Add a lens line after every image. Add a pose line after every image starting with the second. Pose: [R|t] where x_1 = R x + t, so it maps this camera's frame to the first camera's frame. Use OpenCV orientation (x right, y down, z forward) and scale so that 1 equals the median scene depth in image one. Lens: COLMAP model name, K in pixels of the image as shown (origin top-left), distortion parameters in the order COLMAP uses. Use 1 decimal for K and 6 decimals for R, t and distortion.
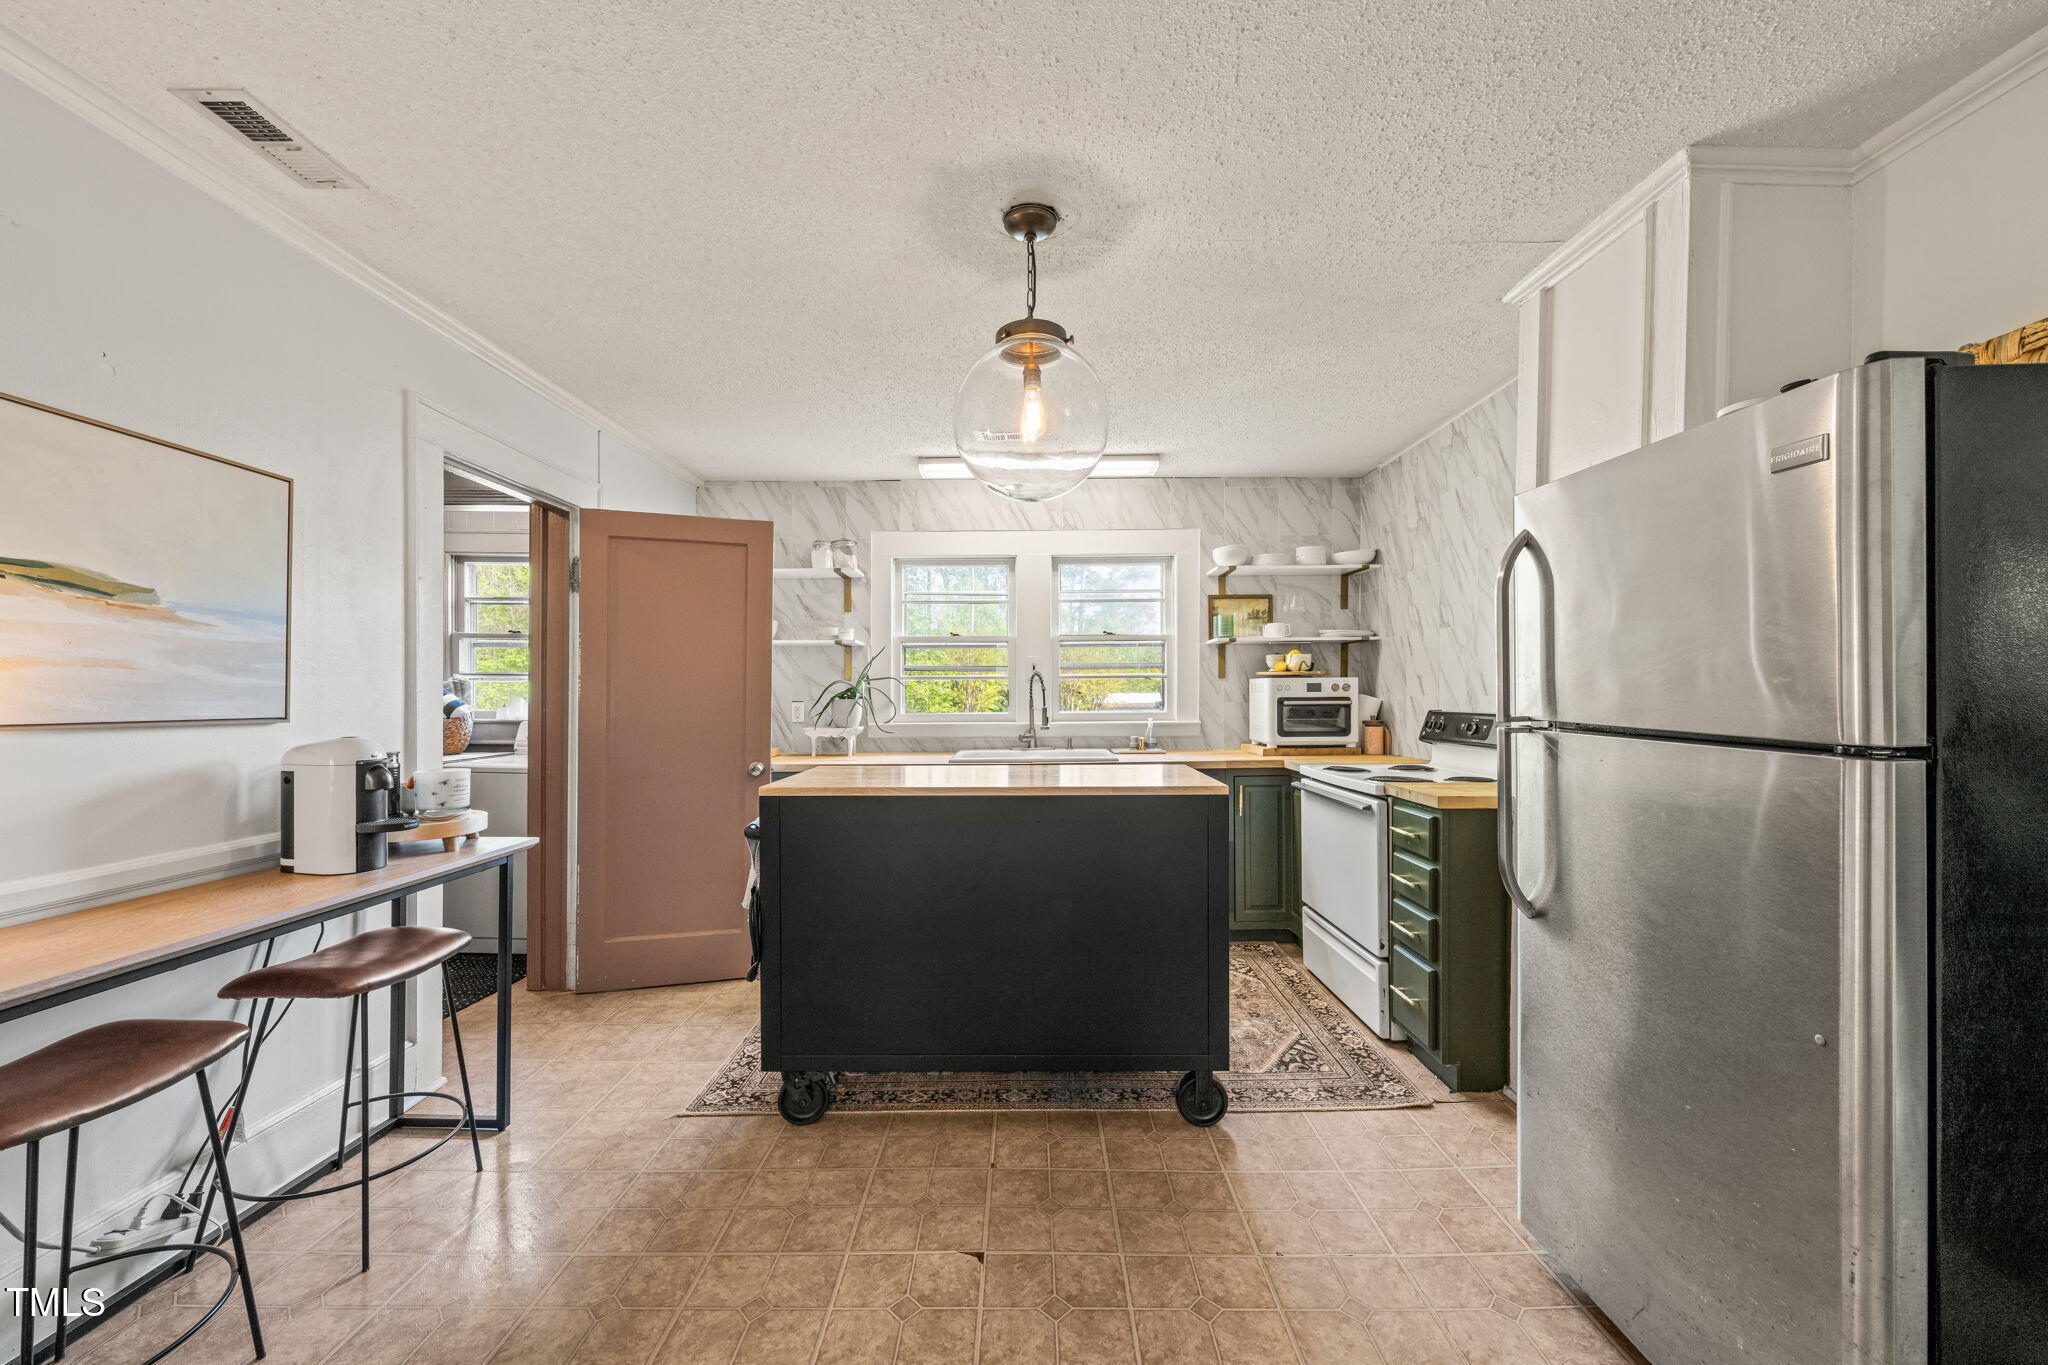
lens RADIAL K [[795.8, 0, 1029.2], [0, 795.8, 689.7], [0, 0, 1]] dist [-0.000196, 0.000013]
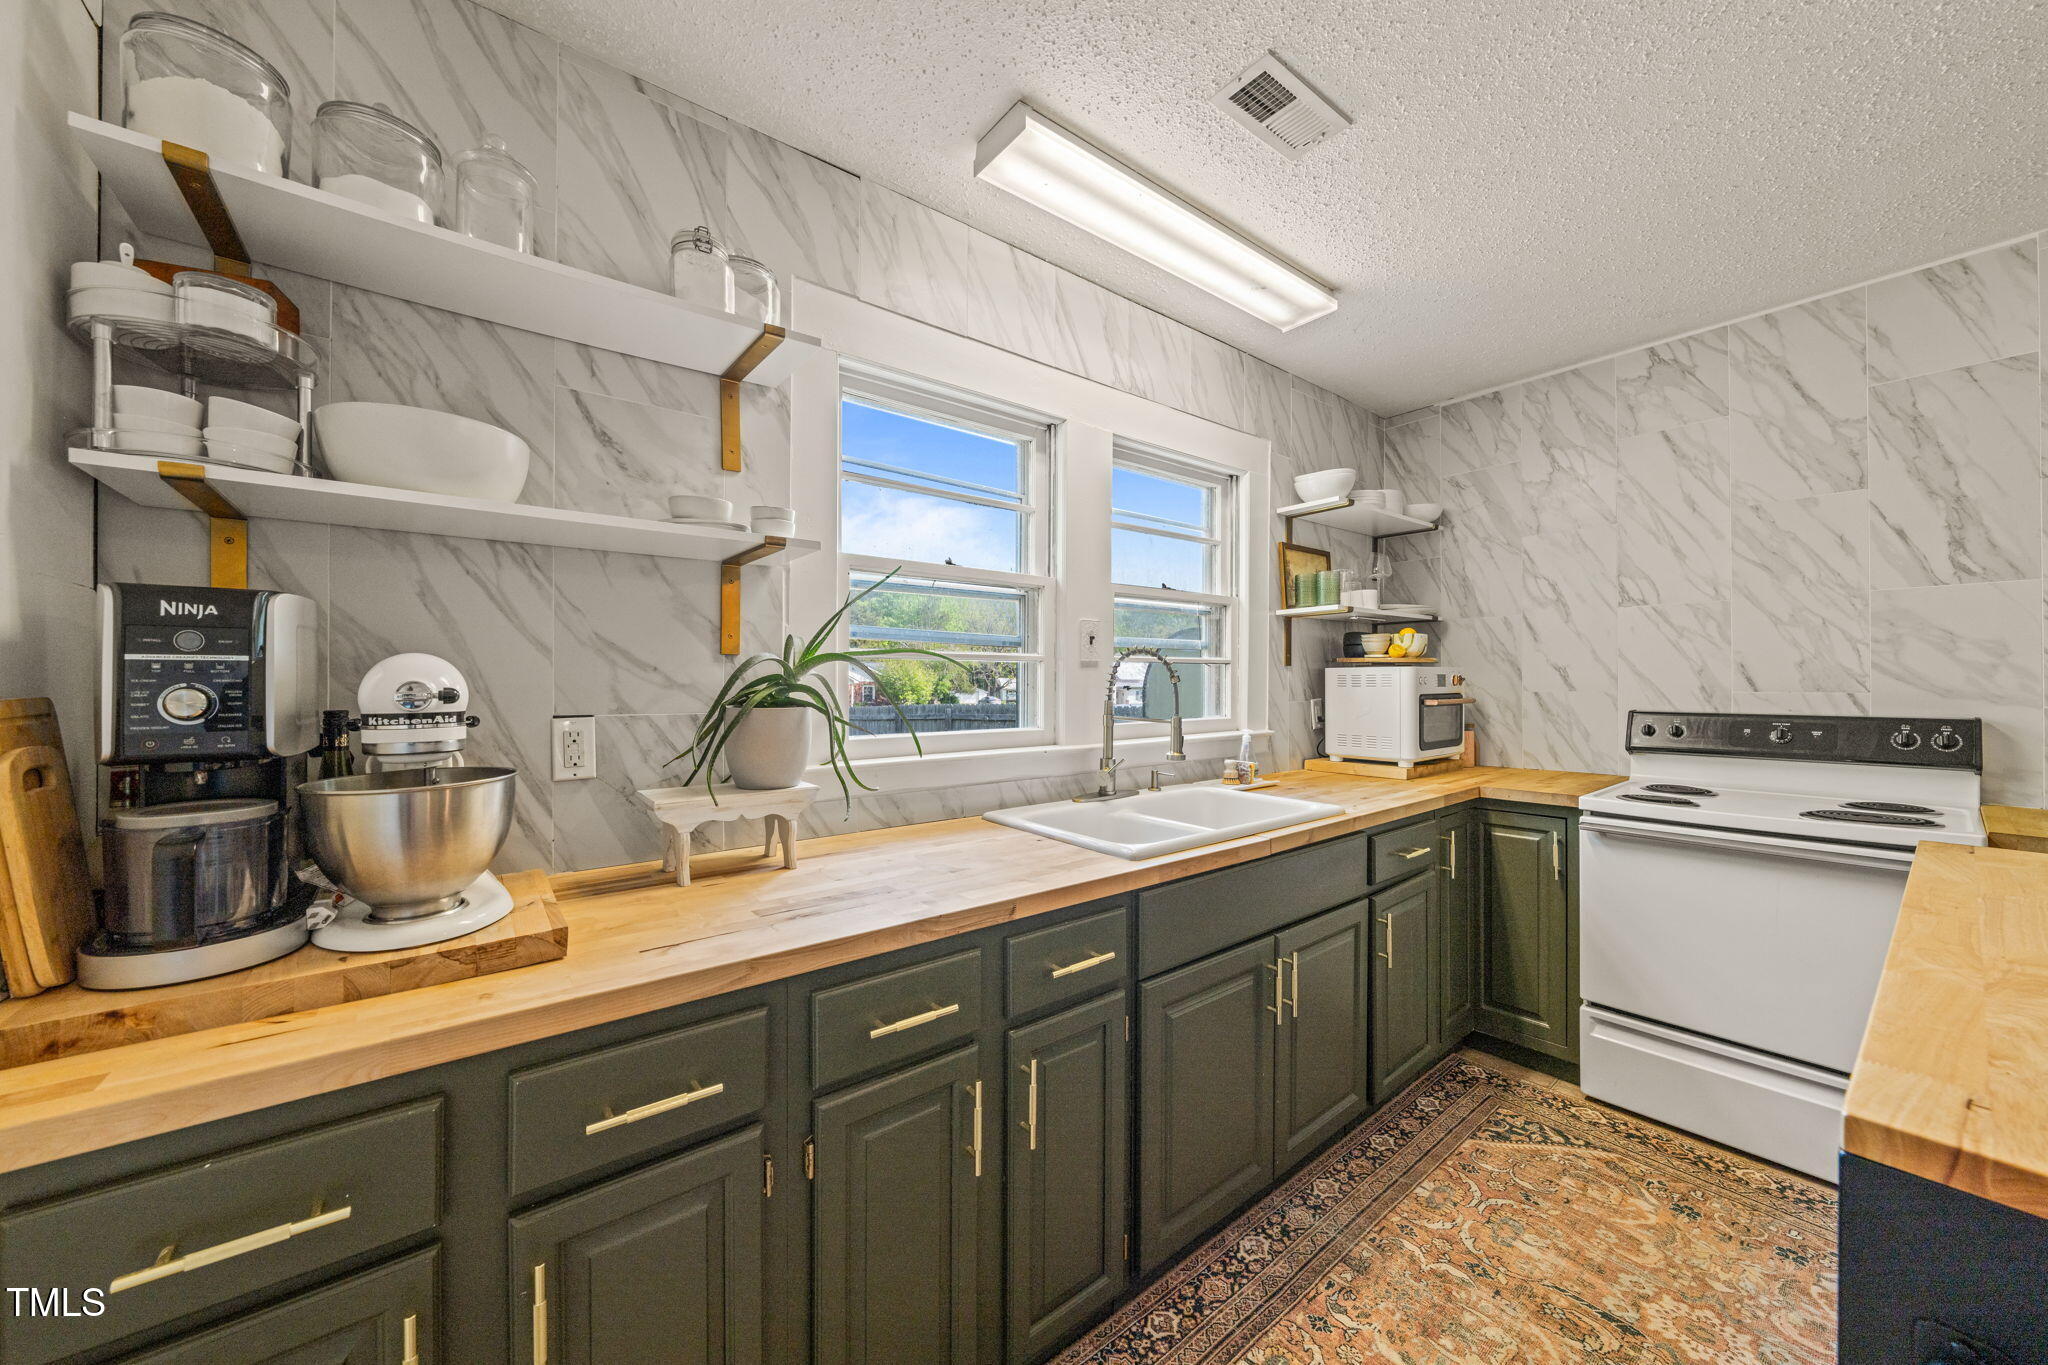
lens RADIAL K [[744.6, 0, 1022.9], [0, 744.6, 681.1], [0, 0, 1]] dist [-0.001455, -0.000146]
pose [[0.787047, 0.004222, 0.616879, -0.337739], [-0.004737, 0.999988, -0.000801, -0.000074], [-0.616875, -0.002292, 0.787058, 0.648323]]
